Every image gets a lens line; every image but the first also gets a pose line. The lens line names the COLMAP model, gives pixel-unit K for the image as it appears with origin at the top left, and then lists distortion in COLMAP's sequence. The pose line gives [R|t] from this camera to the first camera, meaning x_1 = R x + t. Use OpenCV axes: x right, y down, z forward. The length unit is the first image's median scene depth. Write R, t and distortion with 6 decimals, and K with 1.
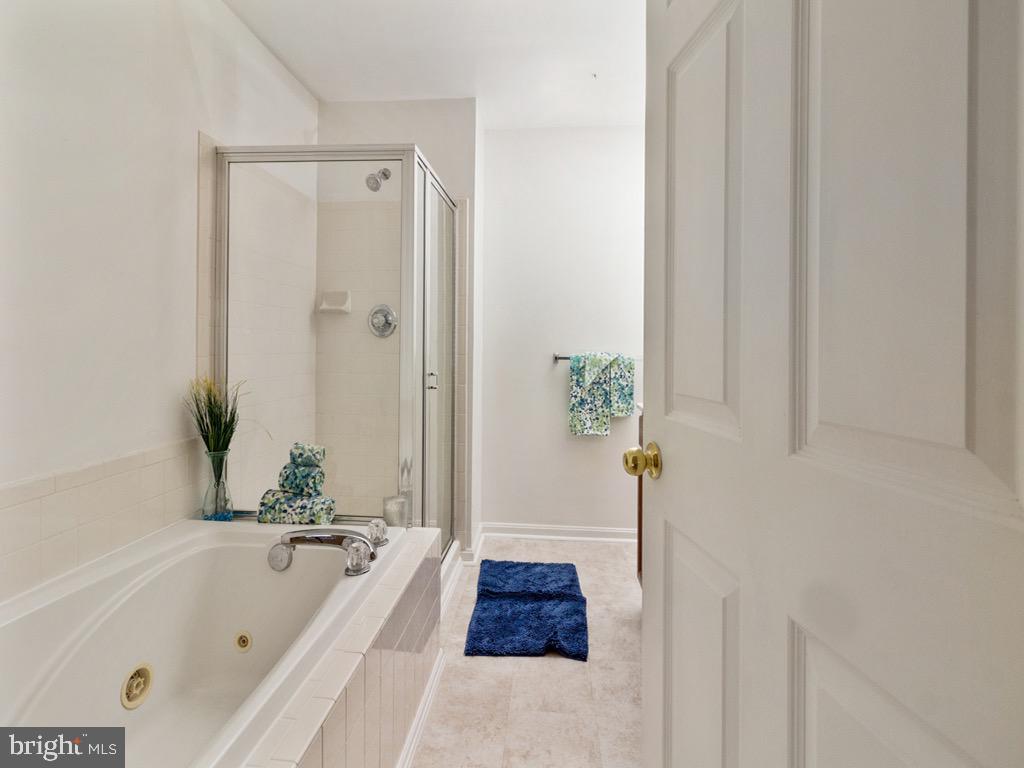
lens RADIAL K [[481.1, 0, 519.1], [0, 481.1, 360.3], [0, 0, 1]] dist [0.002688, -0.000050]
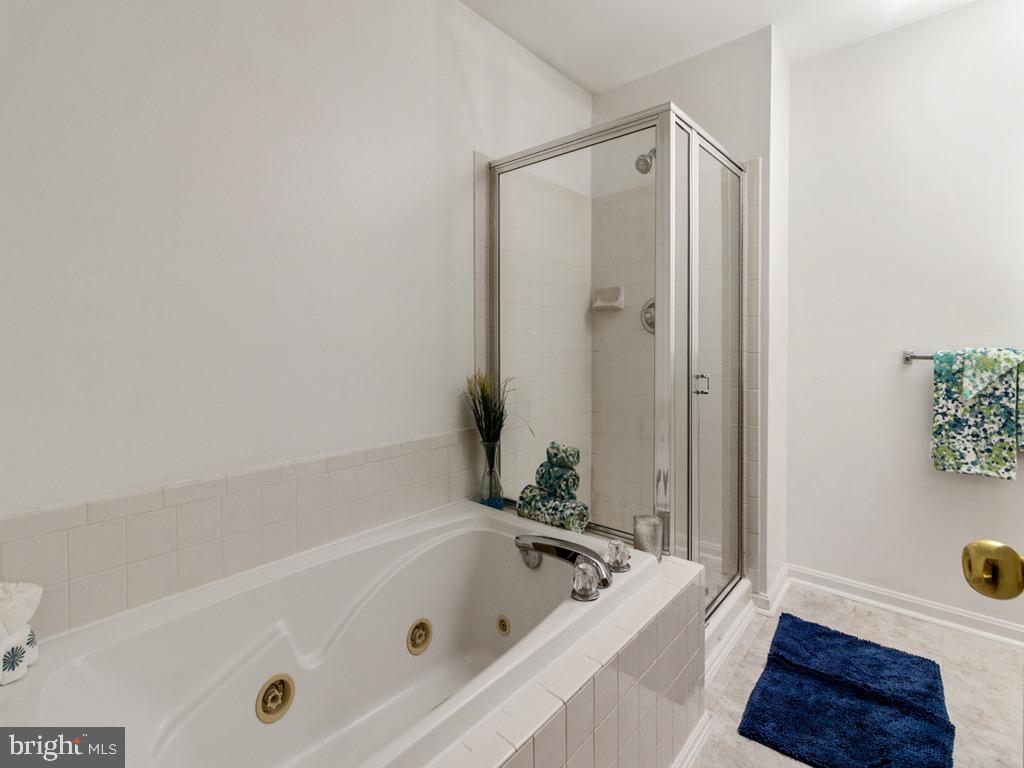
lens RADIAL K [[481.1, 0, 519.1], [0, 481.1, 360.3], [0, 0, 1]] dist [0.002688, -0.000050]
pose [[0.797971, 0.006347, -0.602662, 0.065965], [-0.003921, 0.999978, 0.005340, -0.001948], [0.602683, -0.001898, 0.797978, 0.138651]]
